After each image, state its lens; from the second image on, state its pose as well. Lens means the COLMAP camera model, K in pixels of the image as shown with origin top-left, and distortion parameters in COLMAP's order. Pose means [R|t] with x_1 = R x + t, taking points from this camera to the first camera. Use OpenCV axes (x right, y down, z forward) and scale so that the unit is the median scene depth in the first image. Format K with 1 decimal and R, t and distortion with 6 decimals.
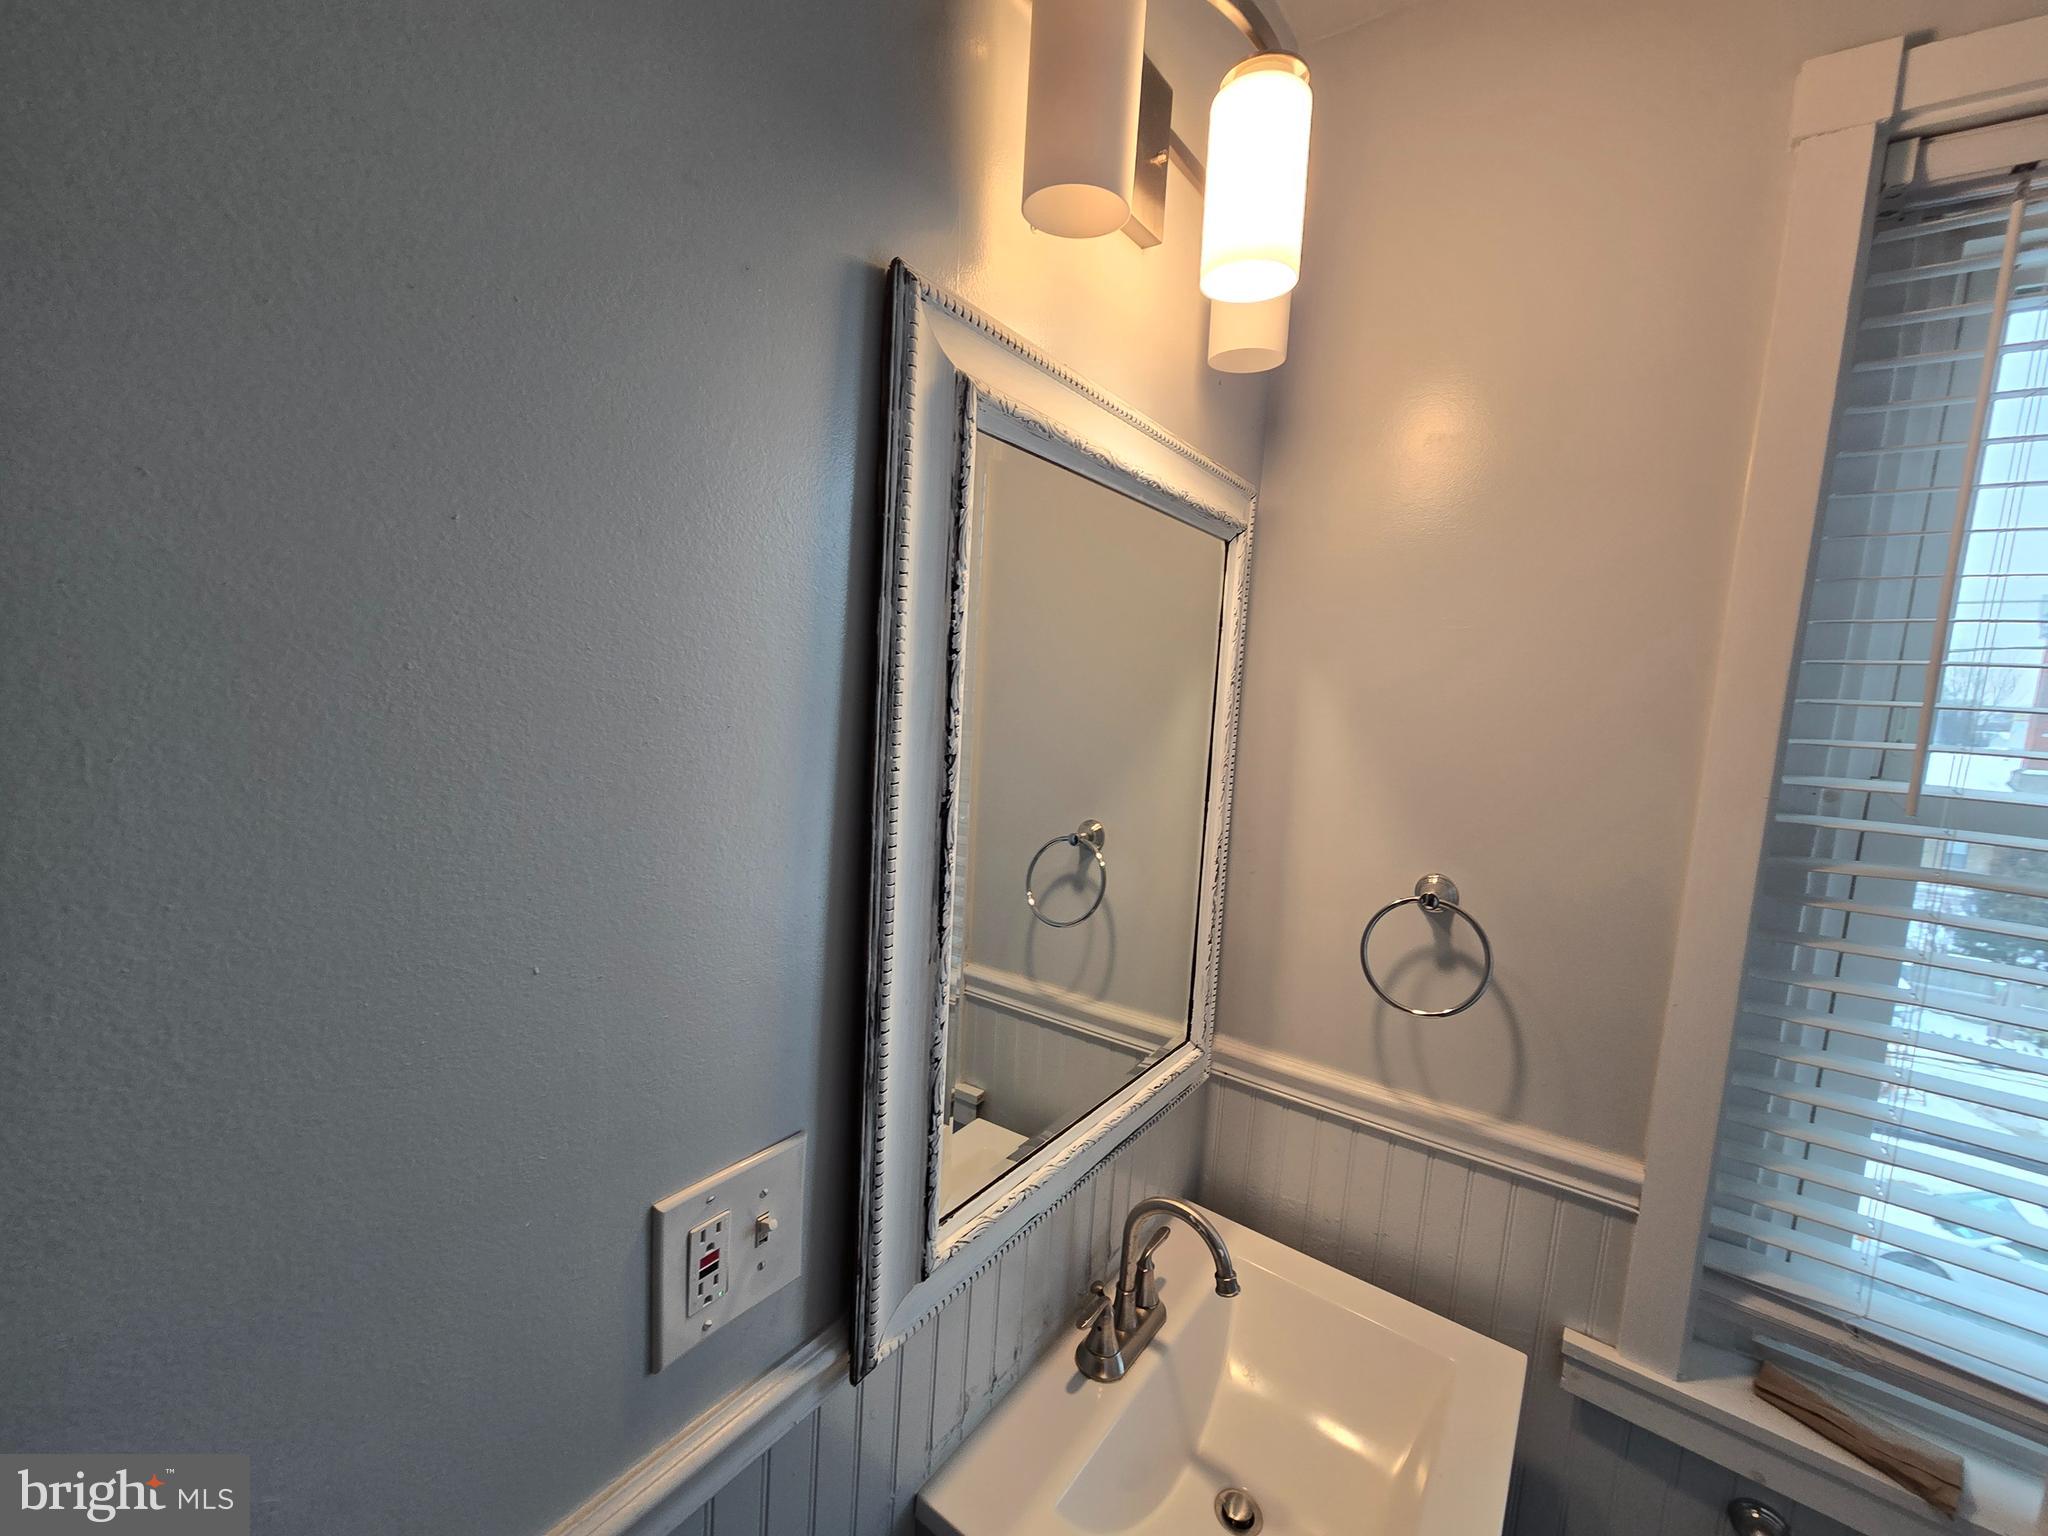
lens RADIAL K [[836.1, 0, 1021.6], [0, 836.1, 771.5], [0, 0, 1]] dist [0.000759, -0.002098]
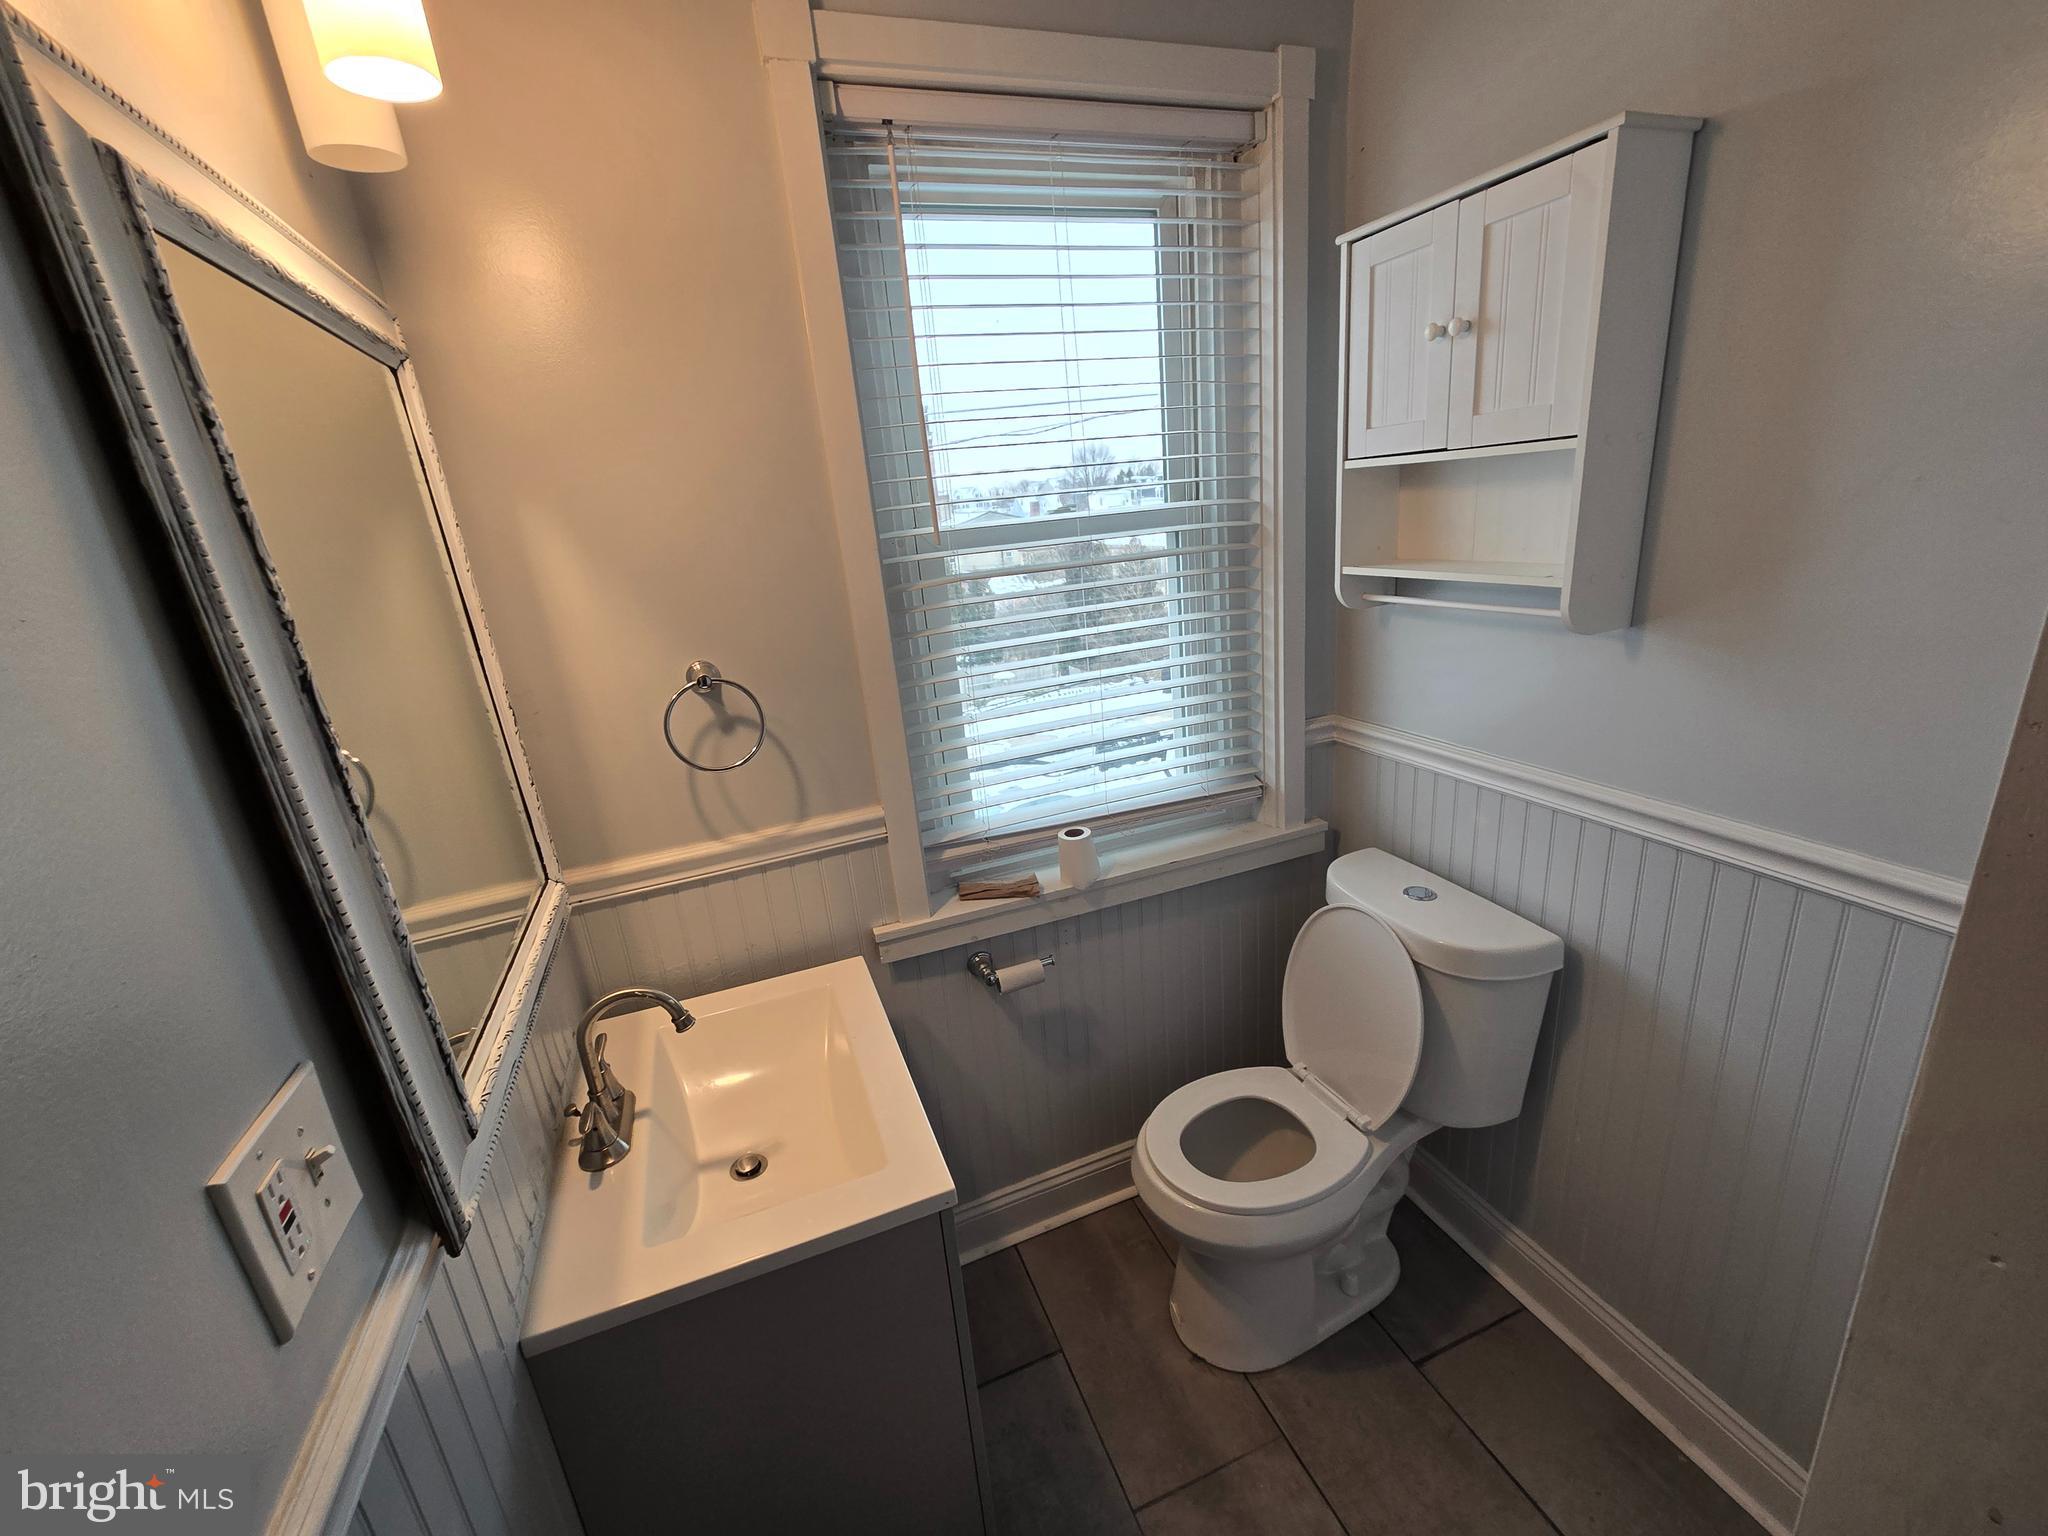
lens RADIAL K [[836.1, 0, 1023.5], [0, 836.1, 770.2], [0, 0, 1]] dist [0.000759, -0.002098]
pose [[0.536723, -0.357746, 0.764164, -0.304747], [0.217888, 0.933713, 0.284085, 0.035283], [-0.815140, 0.014028, 0.579094, -0.119909]]
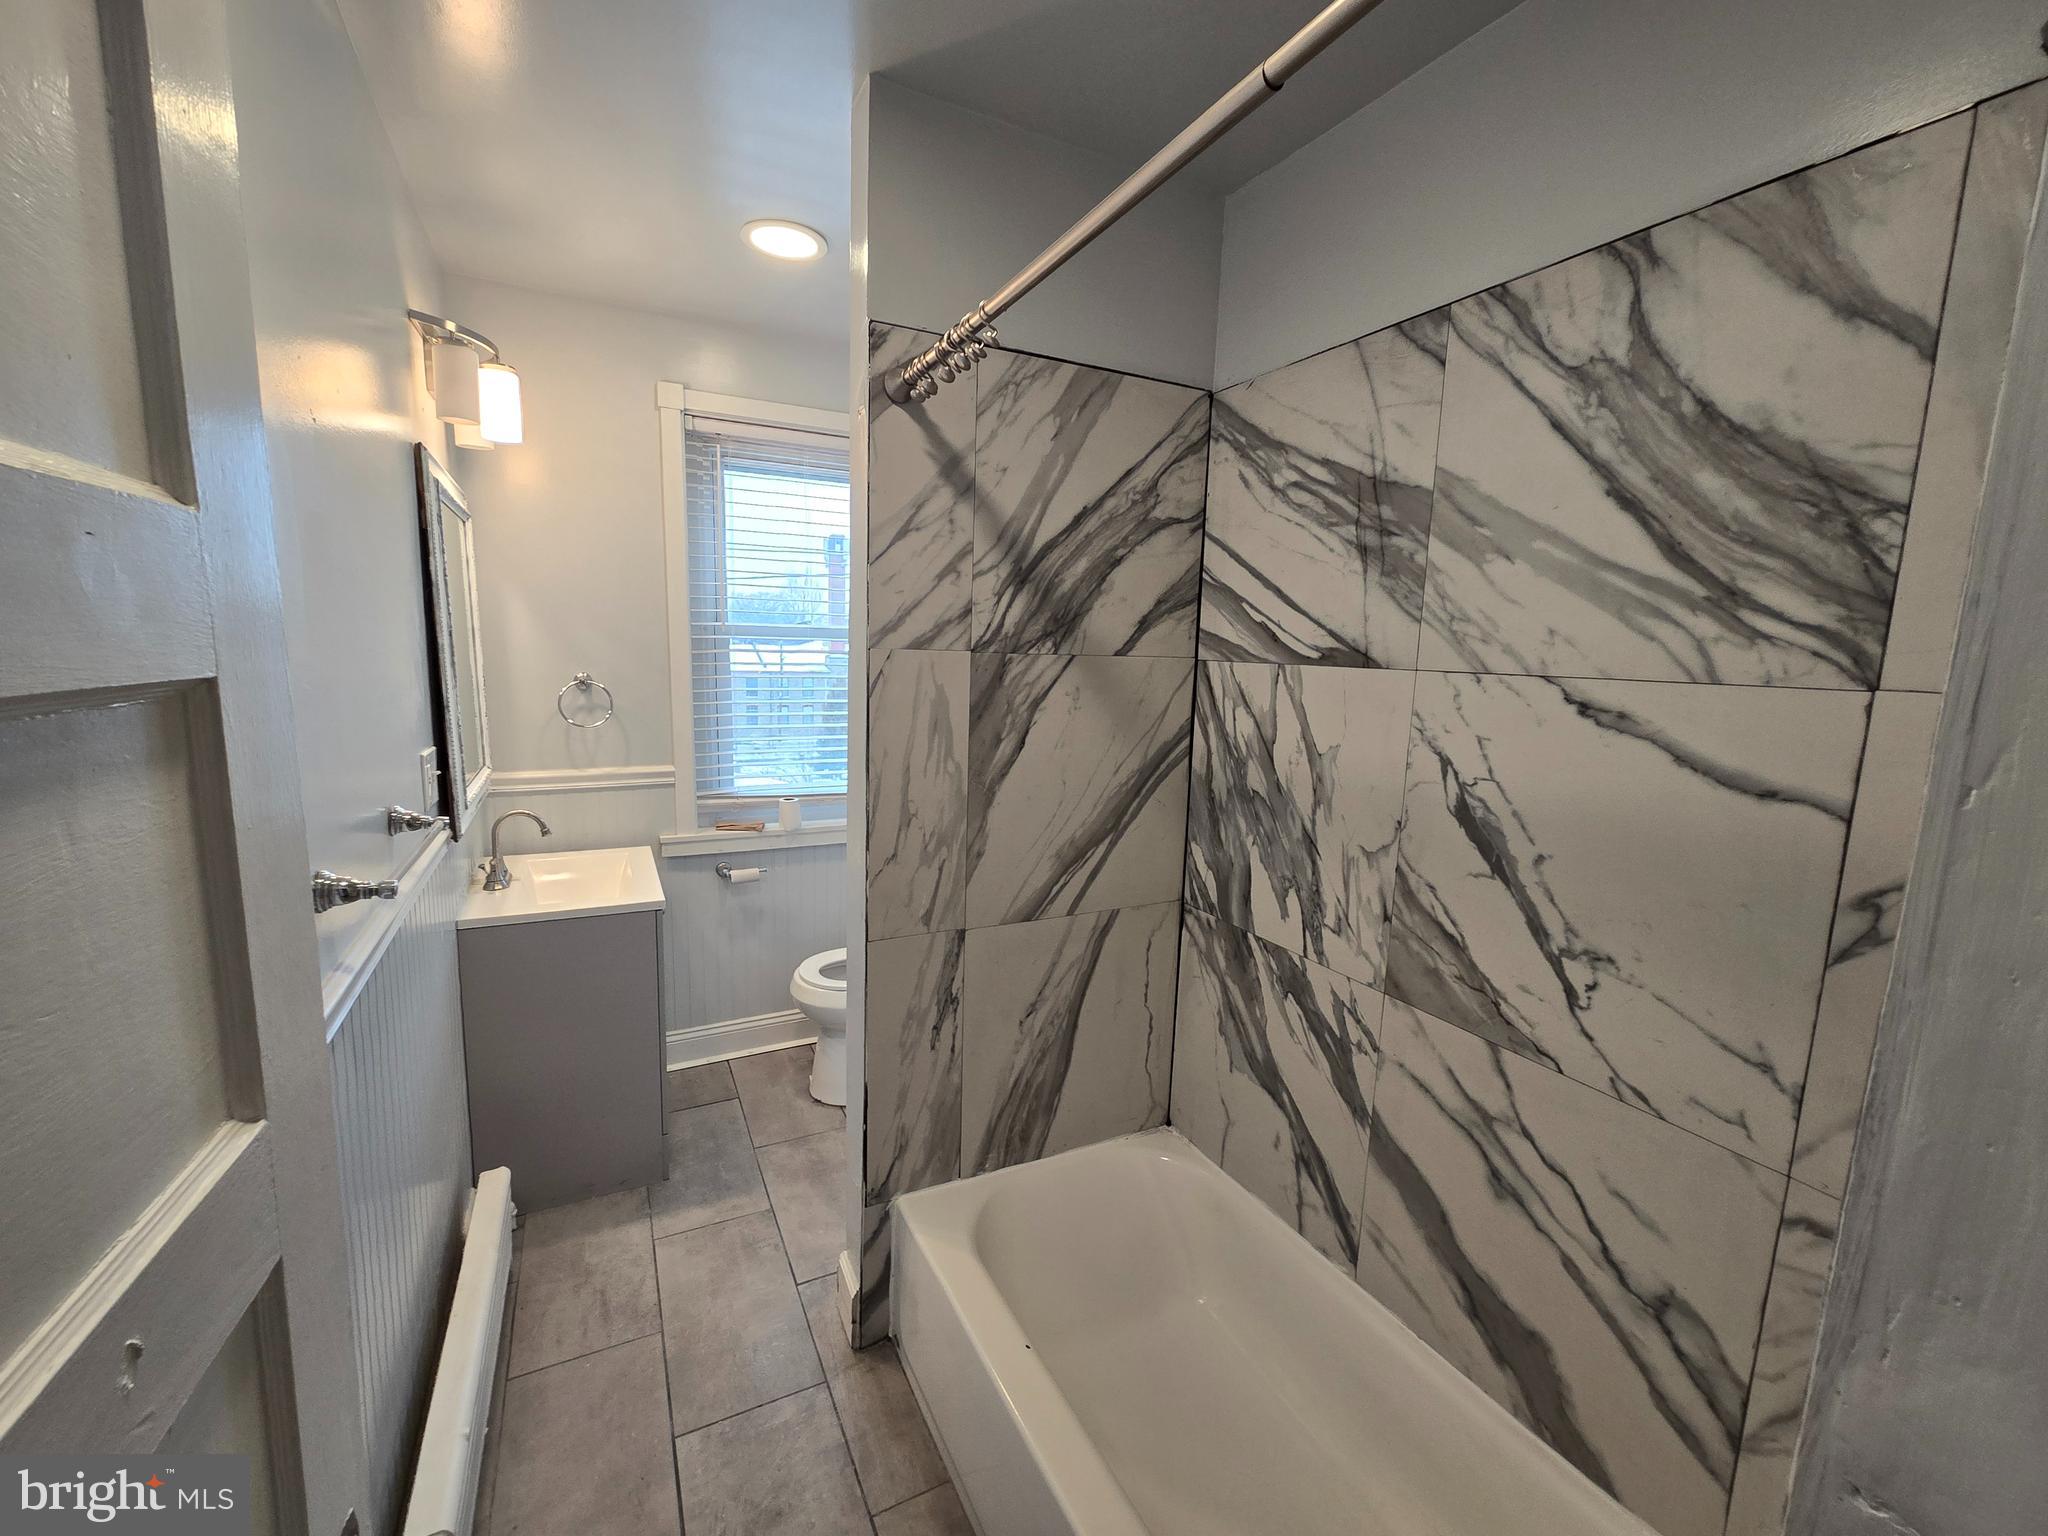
lens RADIAL K [[836.1, 0, 1018.7], [0, 836.1, 767.5], [0, 0, 1]] dist [0.000759, -0.002098]
pose [[0.458640, -0.180609, 0.870075, -1.320502], [0.103276, 0.983326, 0.149678, 0.203670], [-0.882600, 0.021209, 0.469645, -1.511623]]
